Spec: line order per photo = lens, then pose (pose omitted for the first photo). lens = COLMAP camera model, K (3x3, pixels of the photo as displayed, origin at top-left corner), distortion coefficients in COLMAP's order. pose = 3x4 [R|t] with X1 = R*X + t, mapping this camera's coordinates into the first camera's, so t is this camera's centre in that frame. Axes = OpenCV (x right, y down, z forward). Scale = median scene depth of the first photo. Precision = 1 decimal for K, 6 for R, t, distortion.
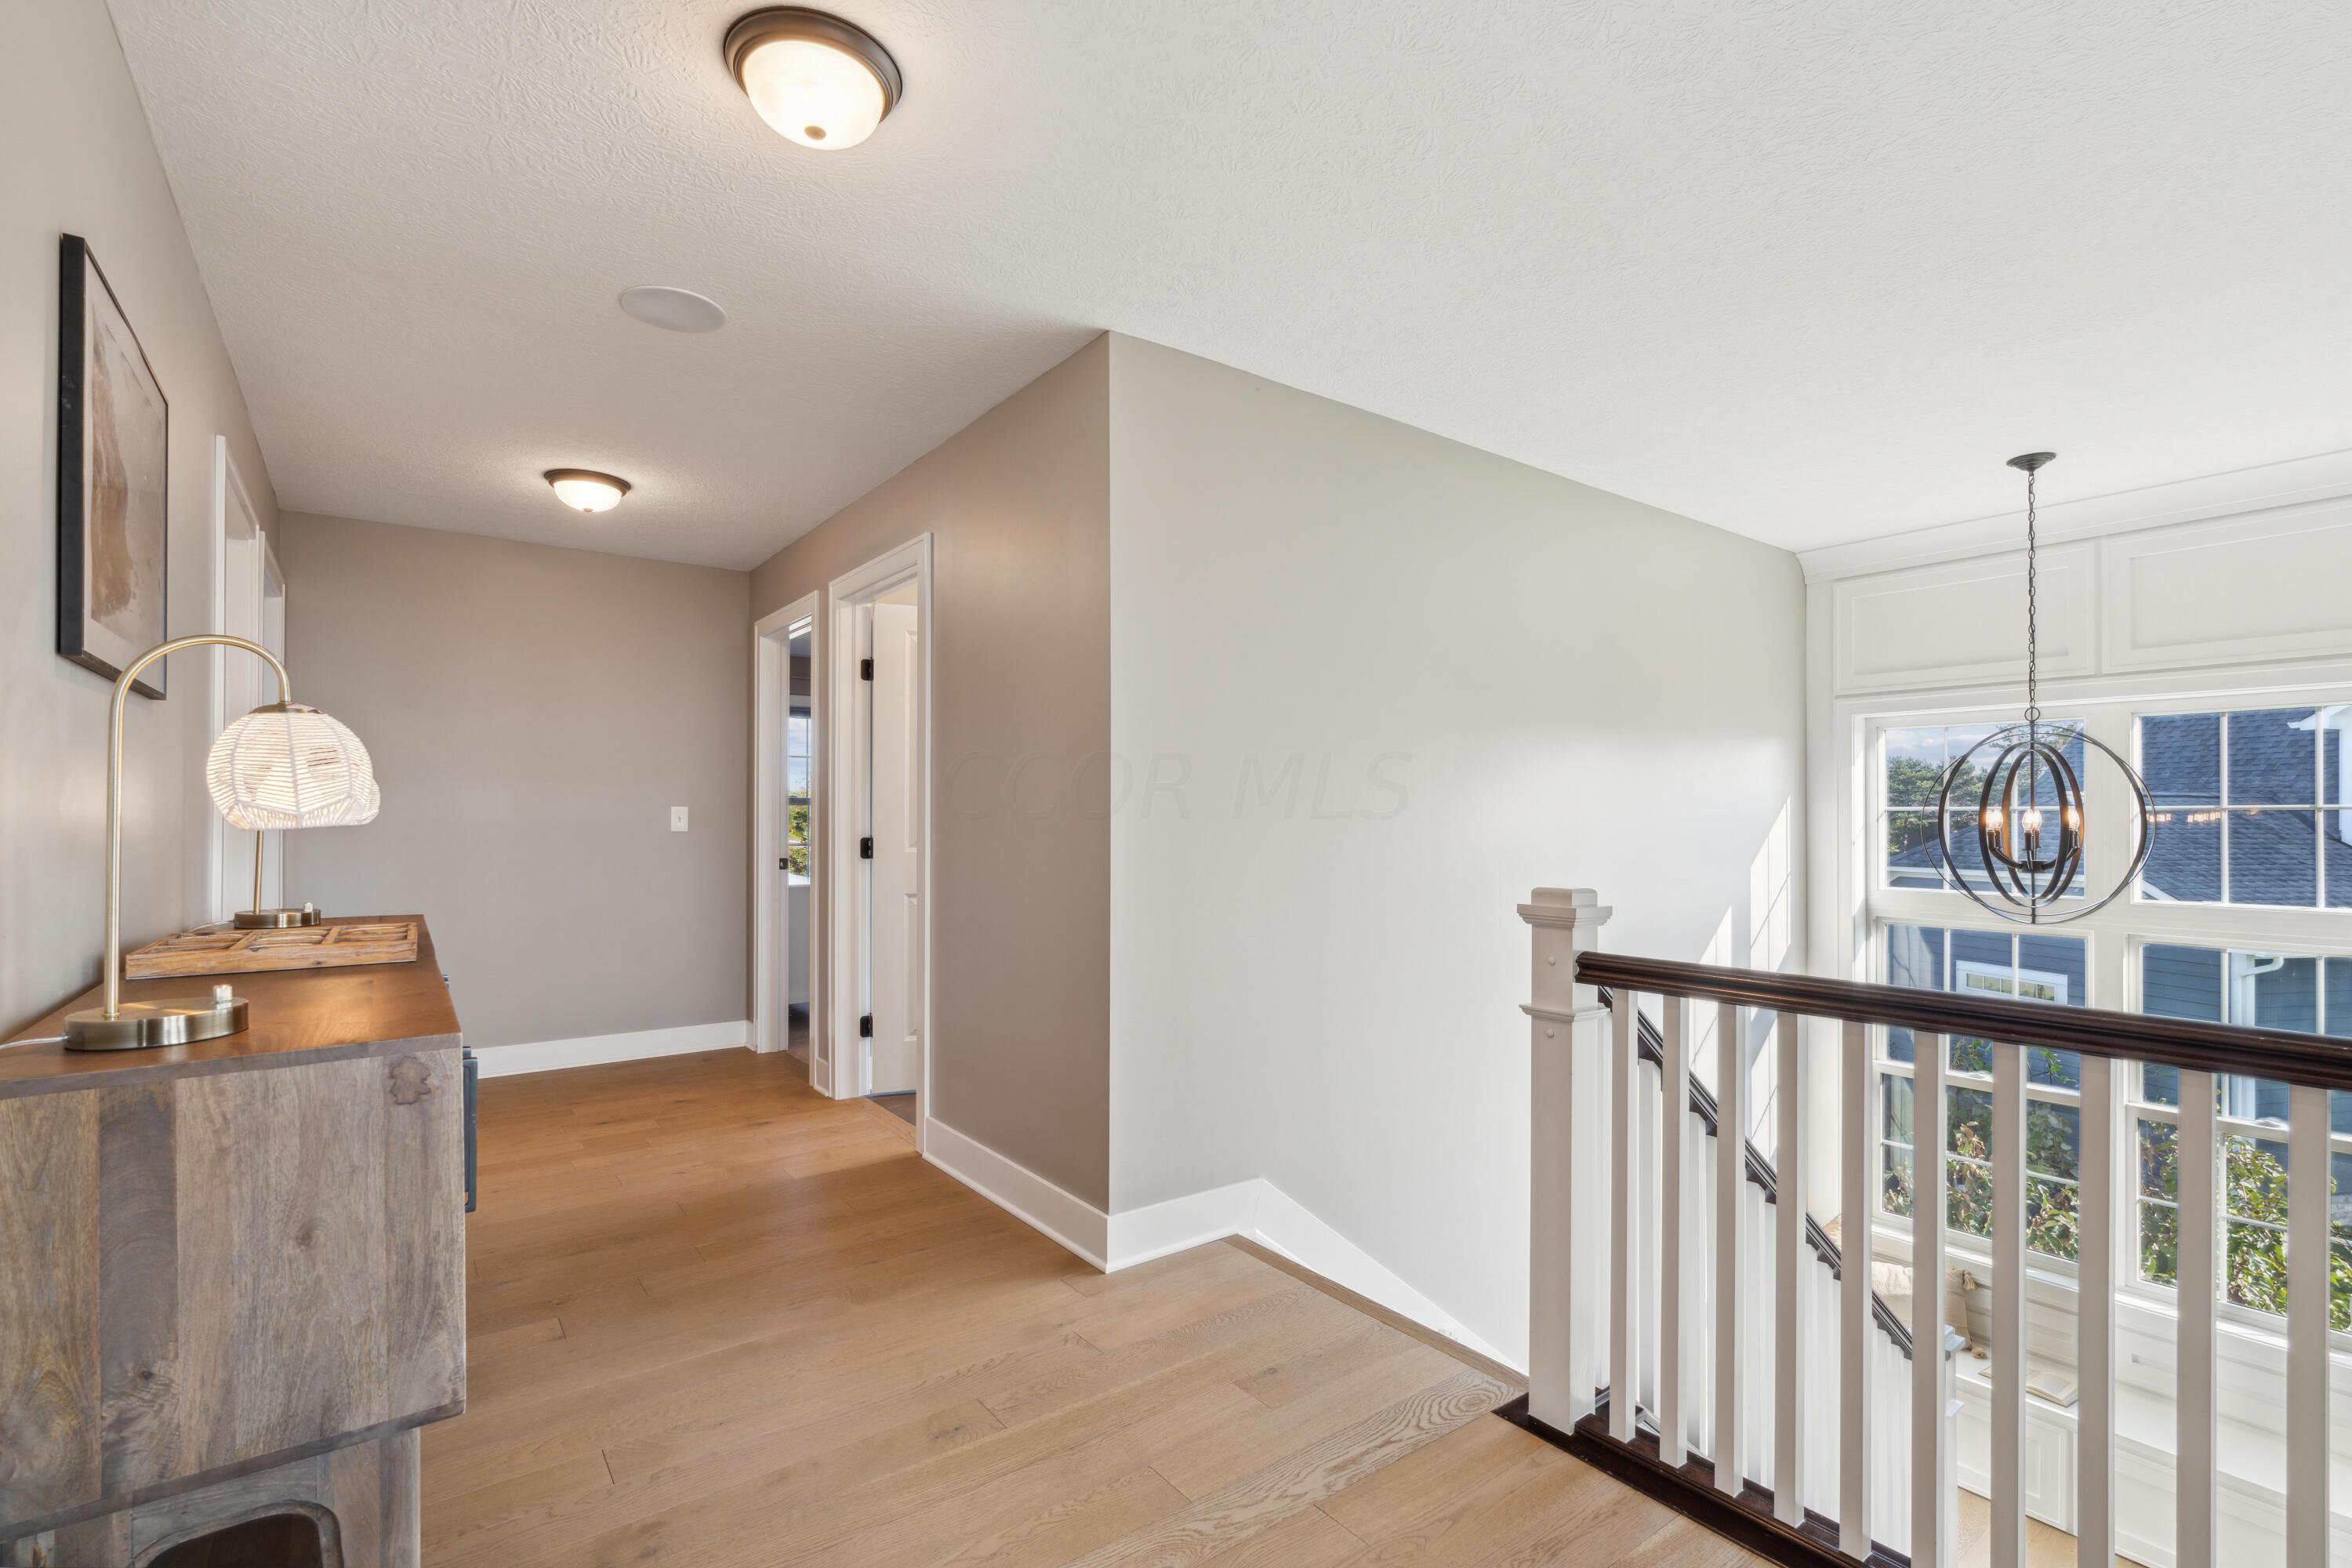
lens RADIAL K [[1065.3, 0, 1178.1], [0, 1065.3, 813.2], [0, 0, 1]] dist [-0.000146, -0.000239]
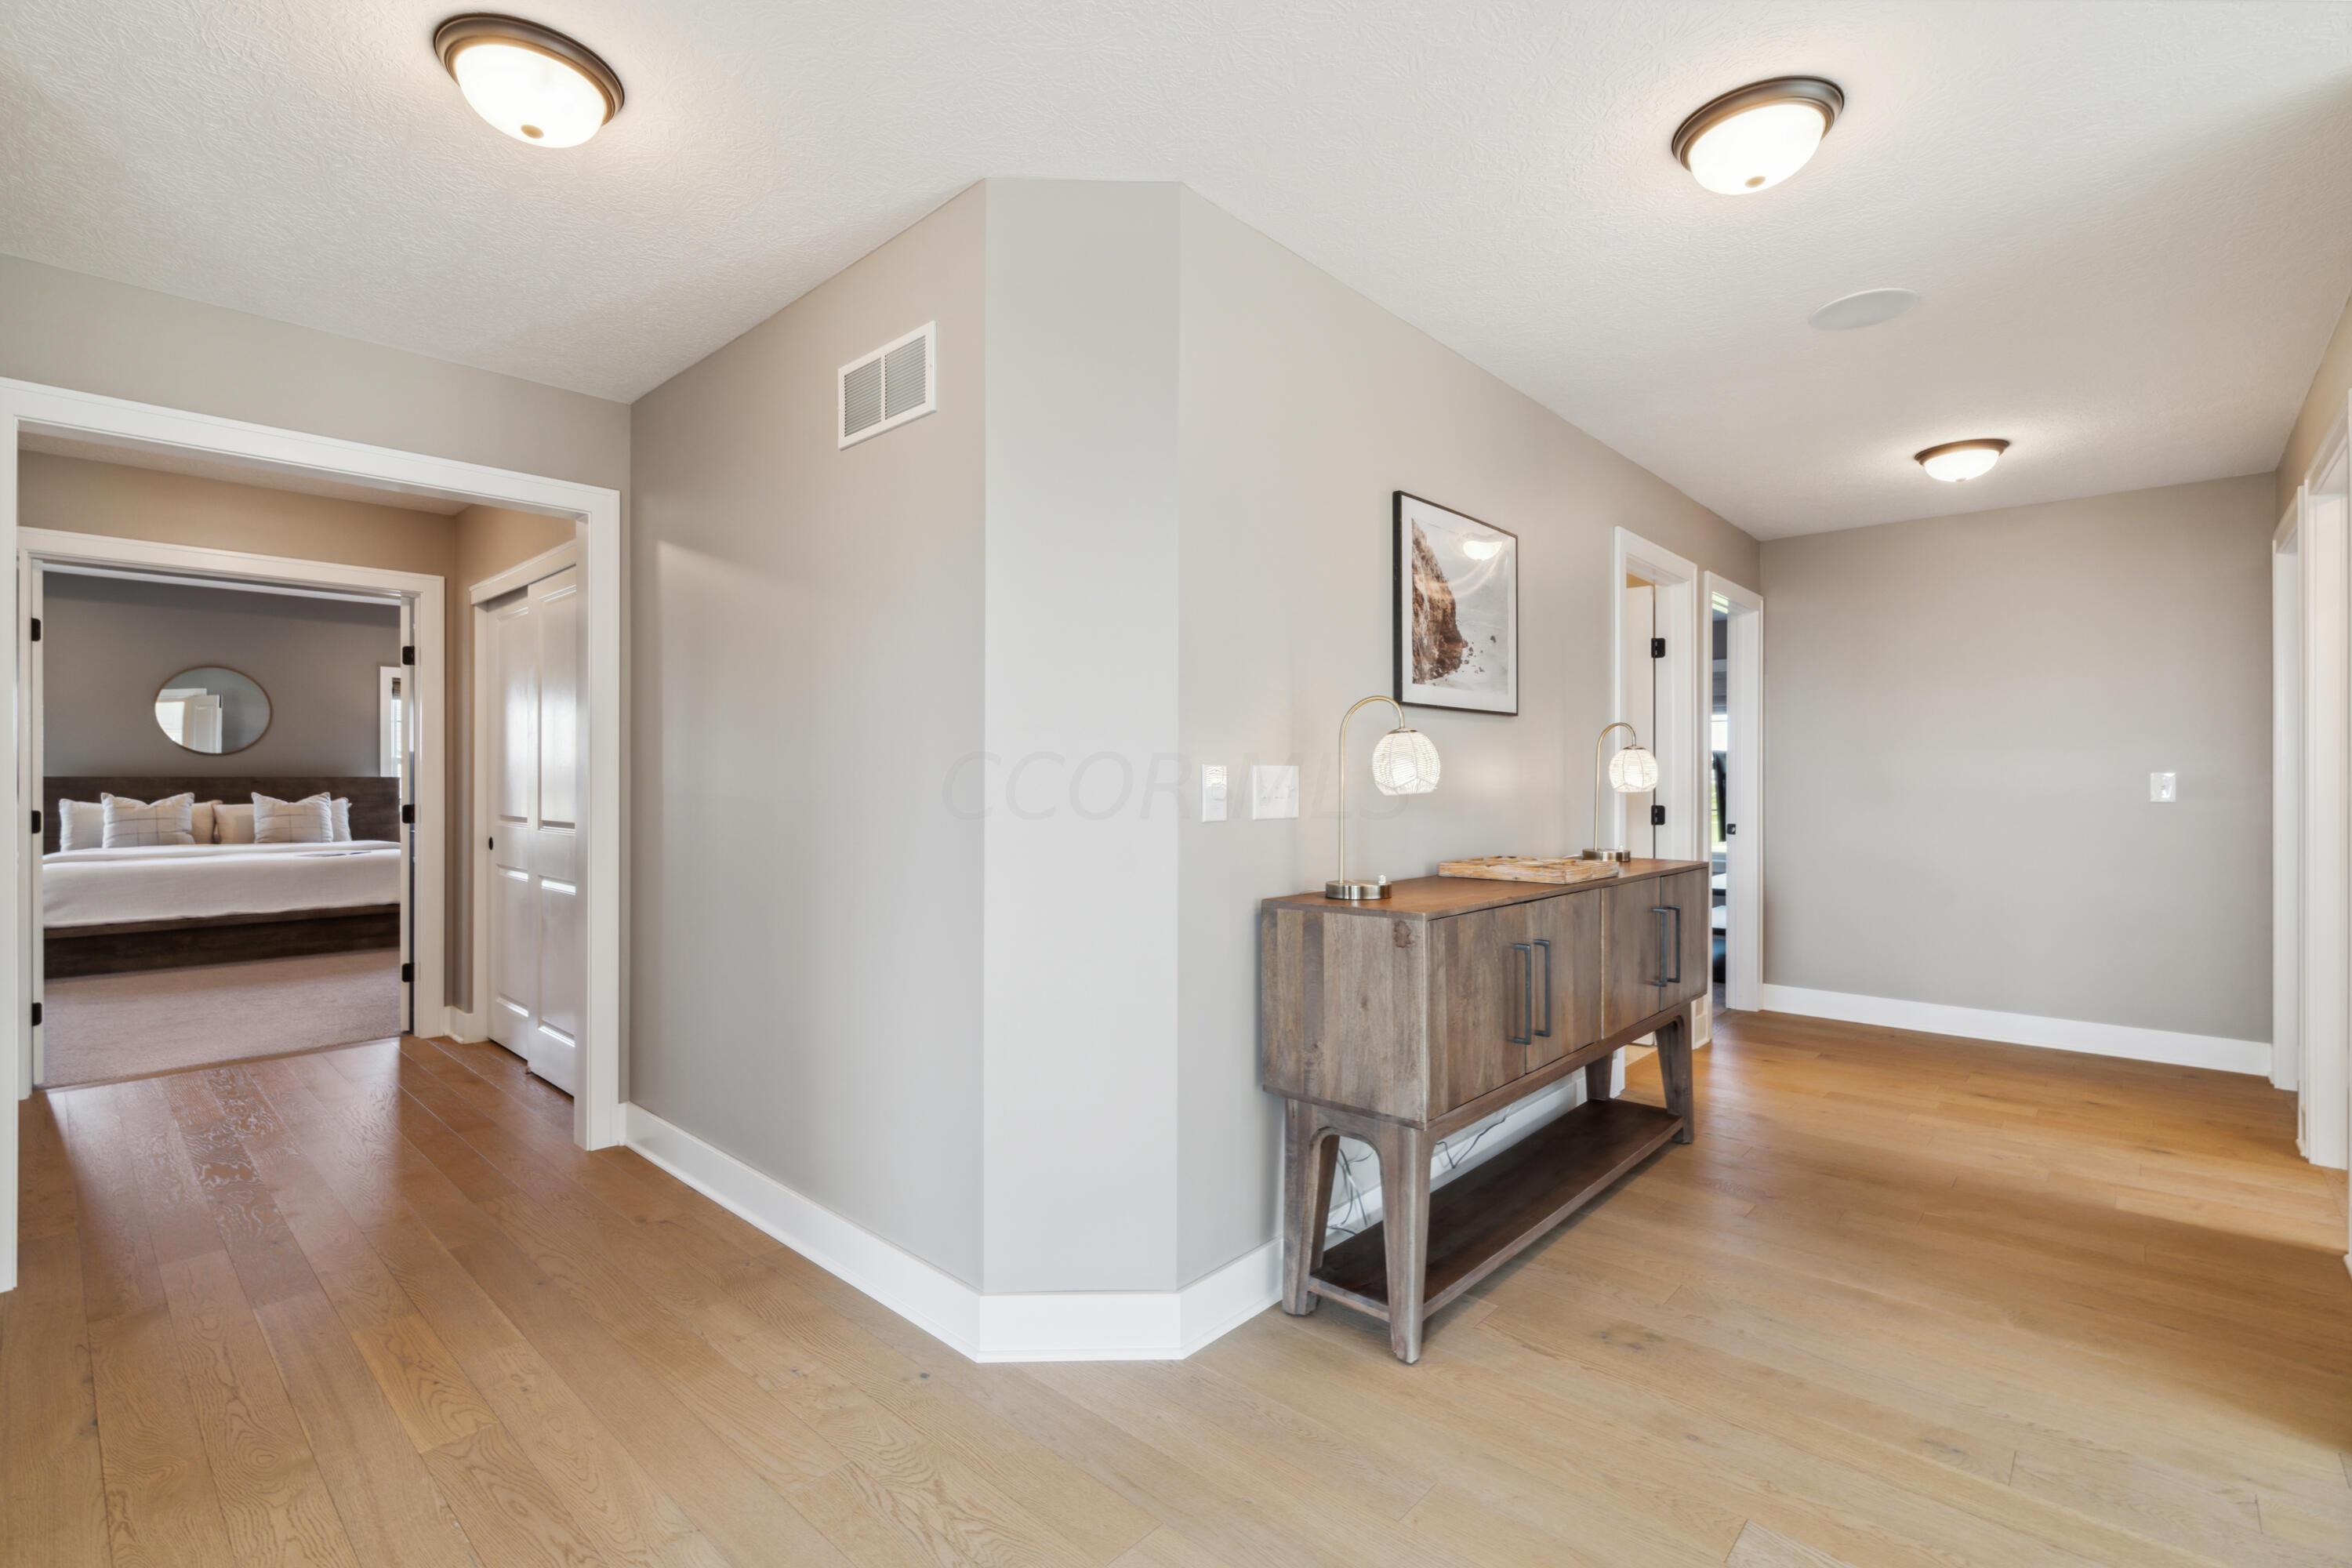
lens RADIAL K [[1075.8, 0, 1176.0], [0, 1075.8, 784.0], [0, 0, 1]] dist [-0.002610, 0.000422]
pose [[0.182210, 0.001455, -0.983259, 1.010753], [0.004701, 0.999986, 0.002351, -0.011911], [0.983248, -0.005050, 0.182201, 0.285821]]
